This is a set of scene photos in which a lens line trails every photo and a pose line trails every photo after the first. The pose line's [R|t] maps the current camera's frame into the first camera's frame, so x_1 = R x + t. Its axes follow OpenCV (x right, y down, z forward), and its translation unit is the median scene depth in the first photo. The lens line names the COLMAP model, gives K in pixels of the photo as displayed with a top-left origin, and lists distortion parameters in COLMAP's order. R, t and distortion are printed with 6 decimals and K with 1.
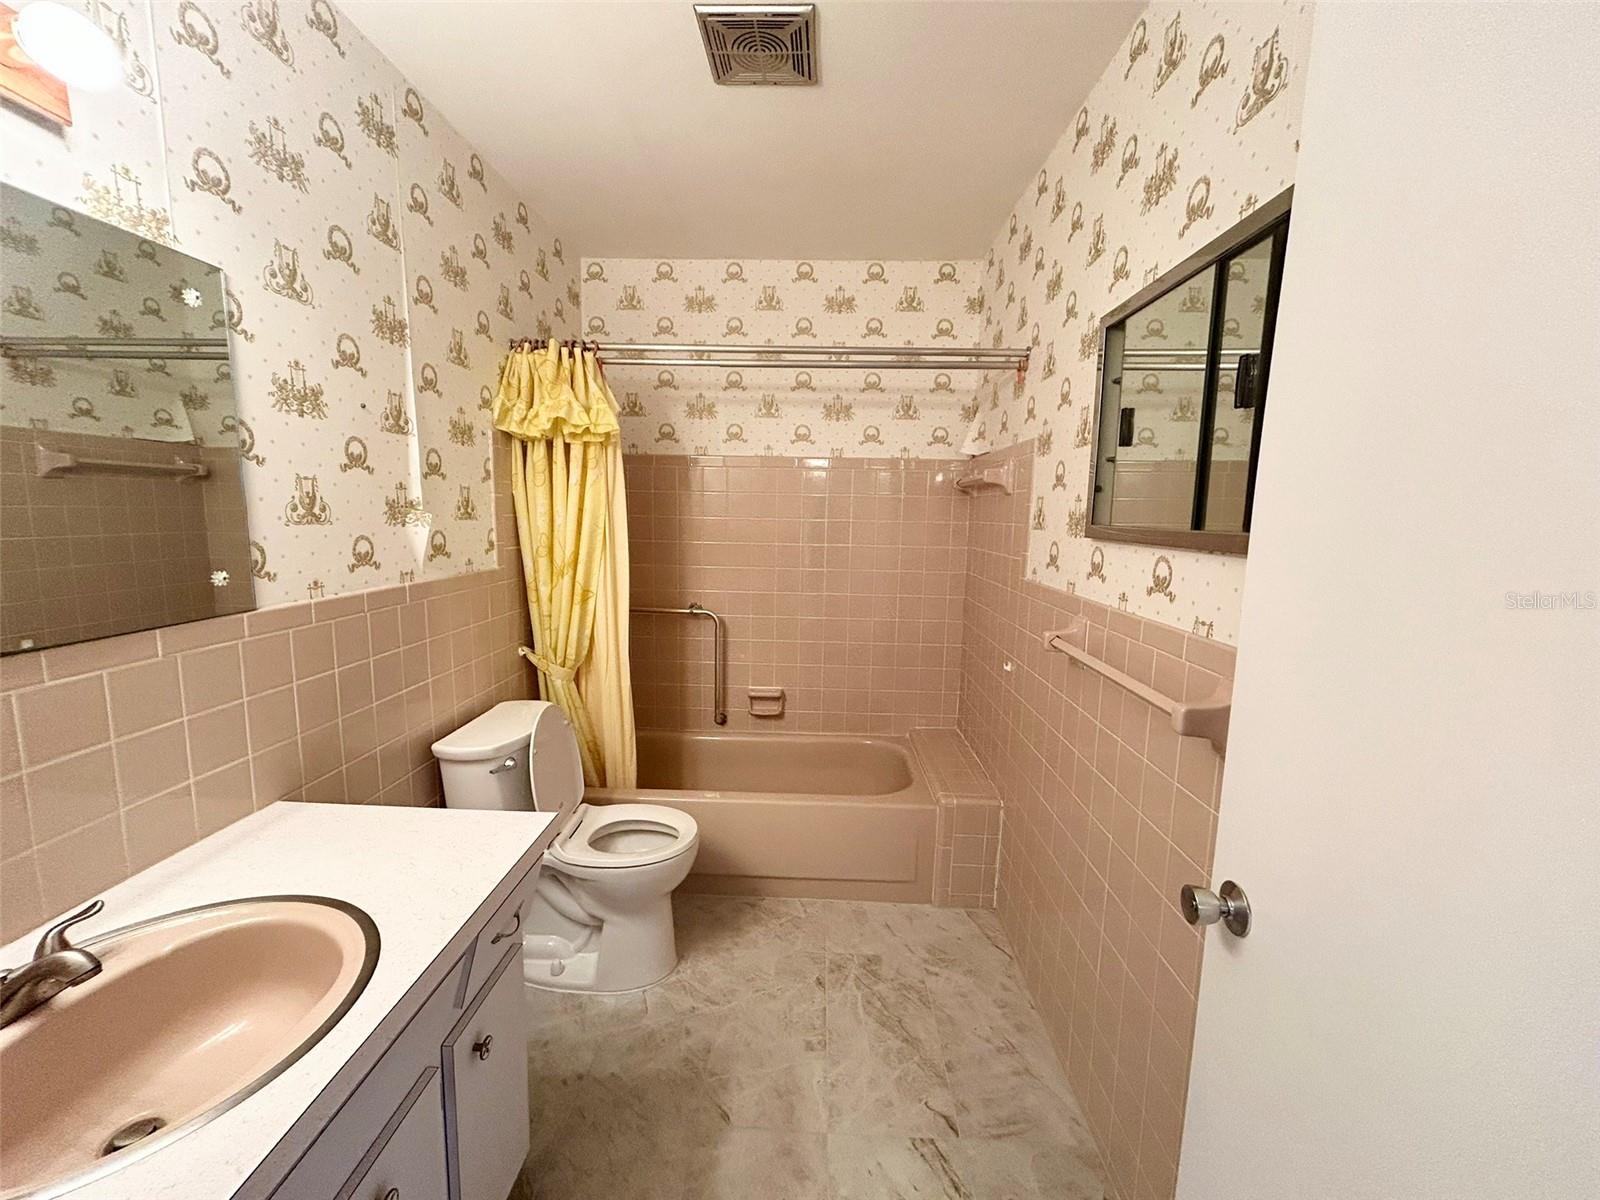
lens RADIAL K [[647.1, 0, 795.4], [0, 647.1, 596.5], [0, 0, 1]] dist [0.001095, 0.000421]
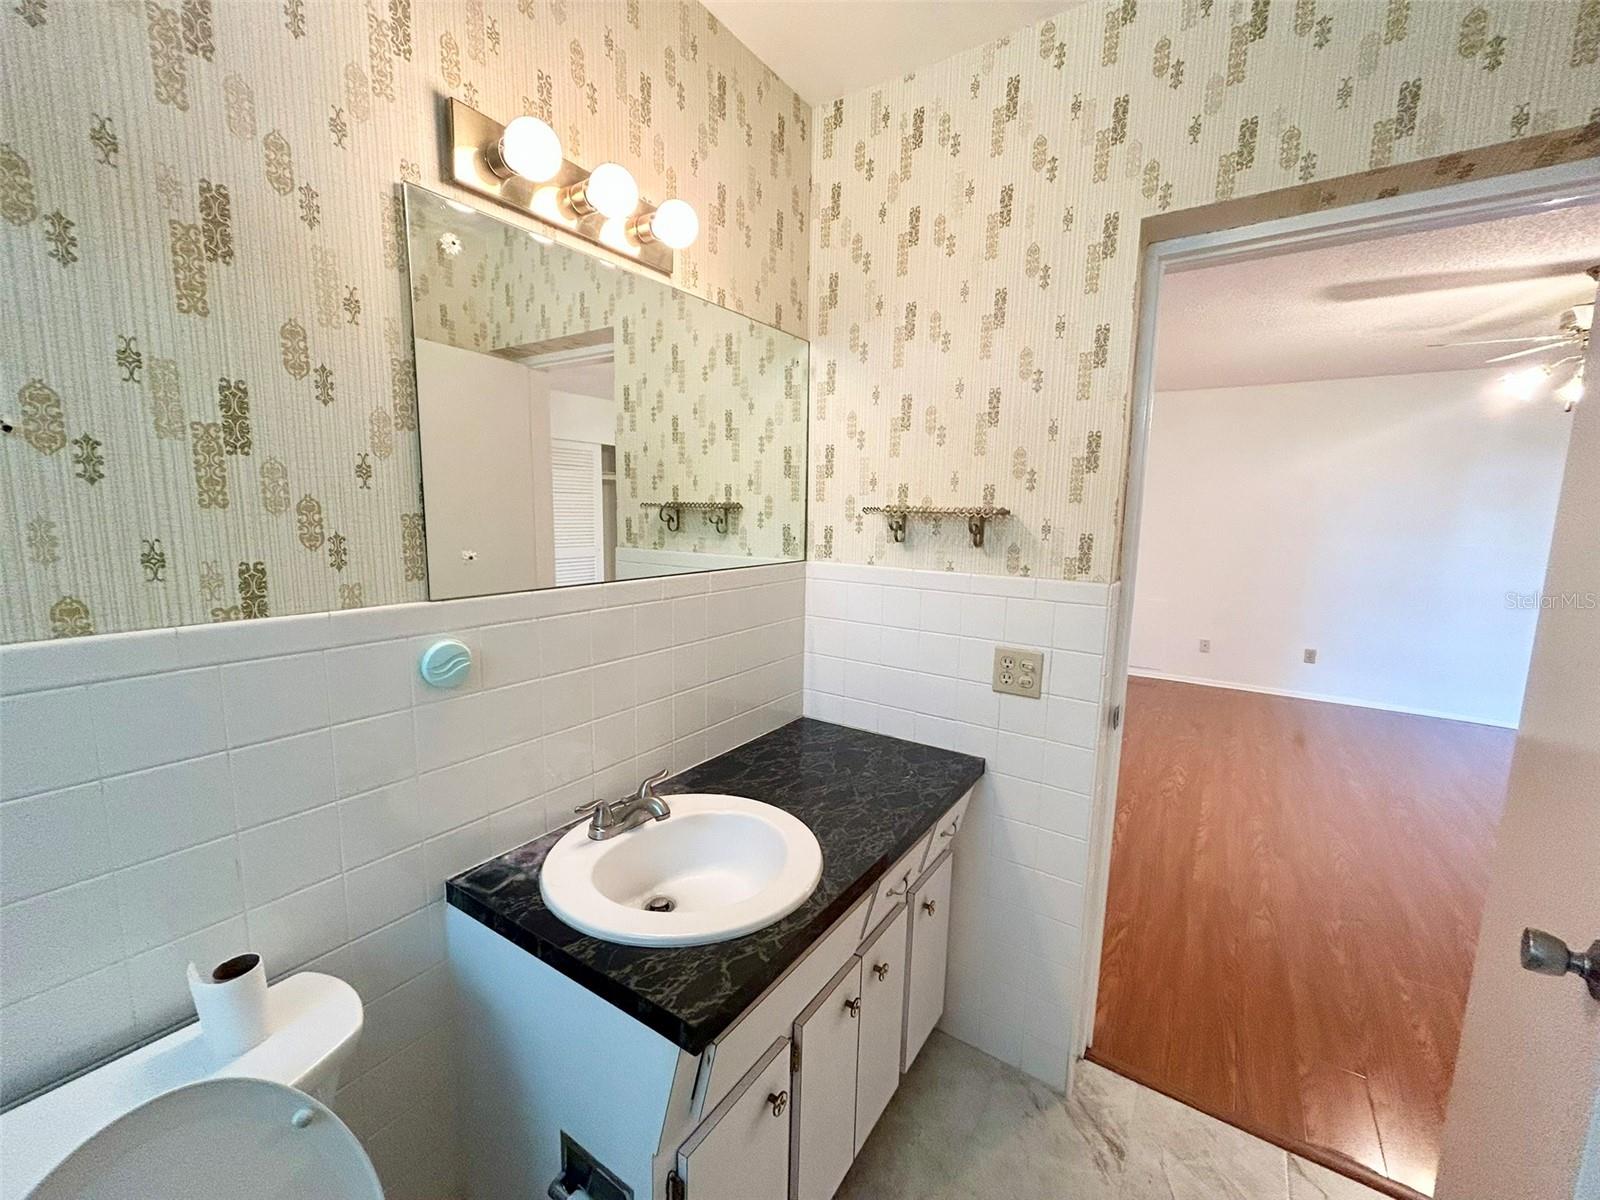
lens RADIAL K [[647.1, 0, 797.3], [0, 647.1, 596.3], [0, 0, 1]] dist [0.001095, 0.000421]
pose [[0.827664, 0.068300, -0.557052, 0.001791], [-0.072306, 0.997272, 0.014844, 0.016112], [0.556547, 0.027993, 0.830345, -0.118923]]
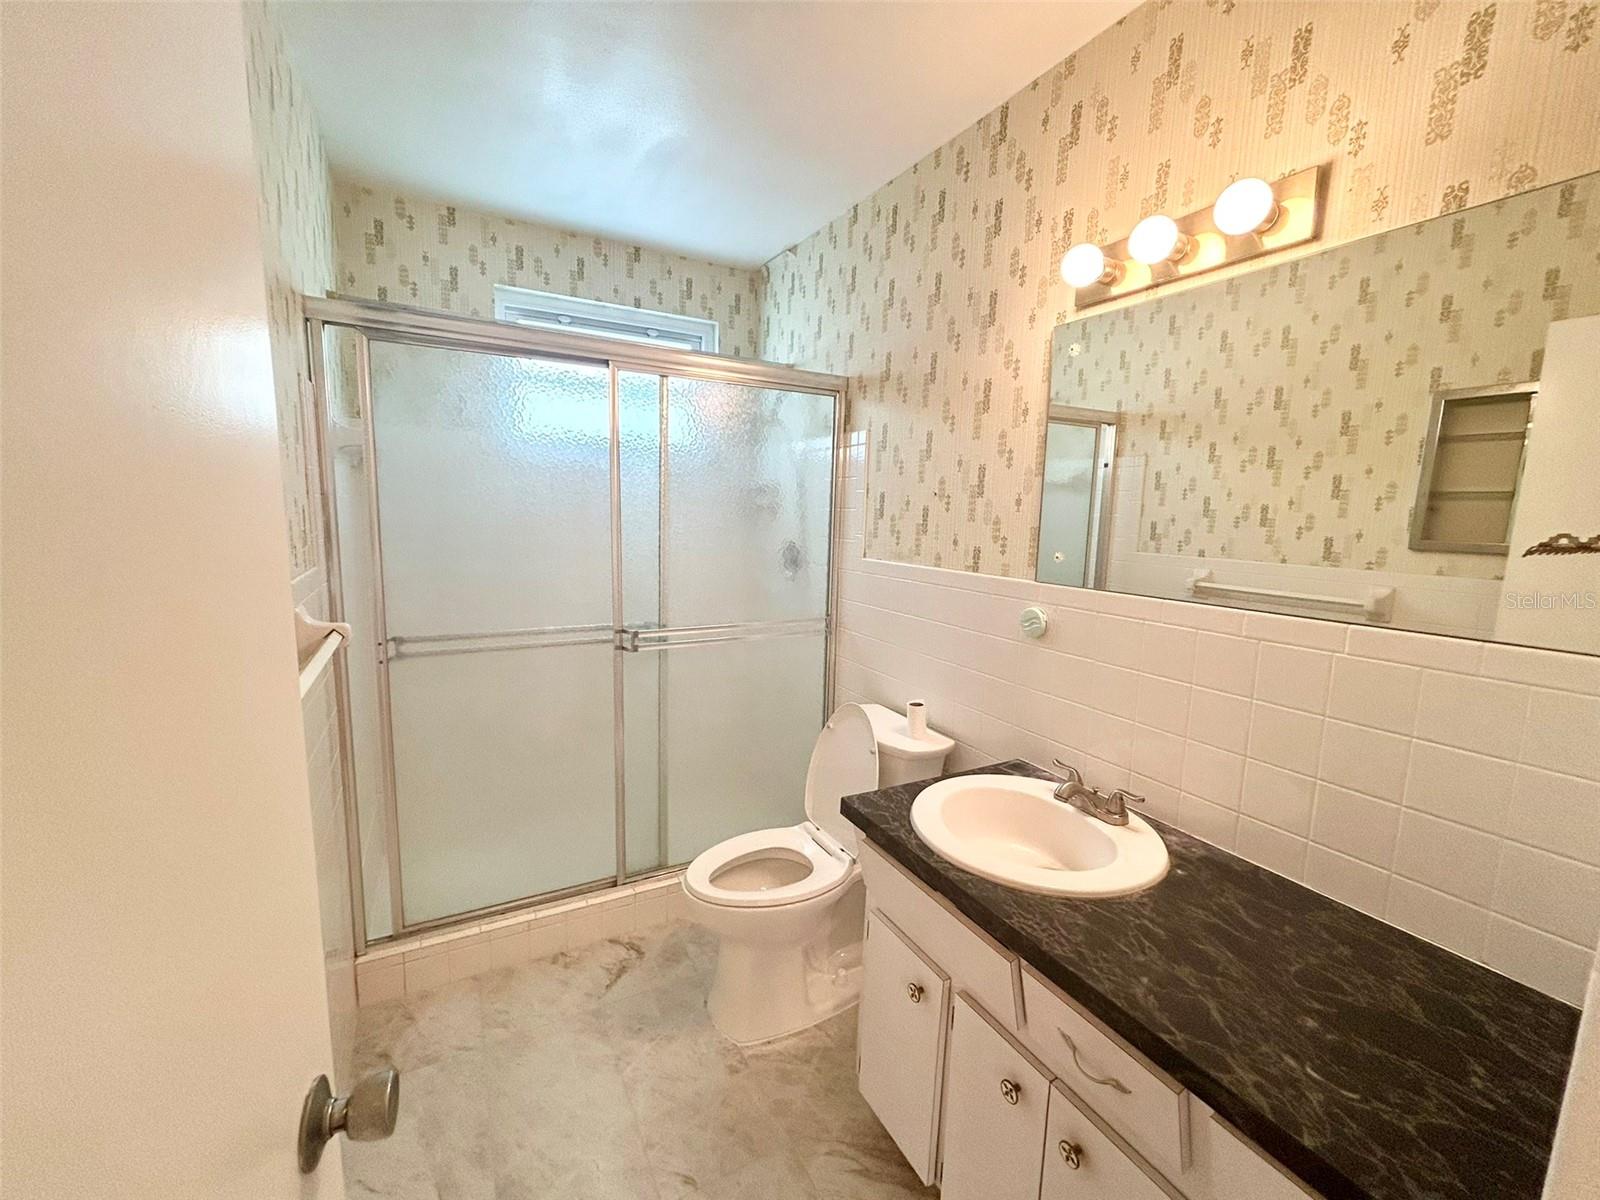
lens RADIAL K [[647.1, 0, 794.1], [0, 647.1, 599.5], [0, 0, 1]] dist [0.001095, 0.000421]
pose [[-0.875820, 0.025533, -0.481962, 0.336756], [-0.106112, 0.963979, 0.243896, -0.256821], [0.470828, 0.264751, -0.841563, 1.844827]]
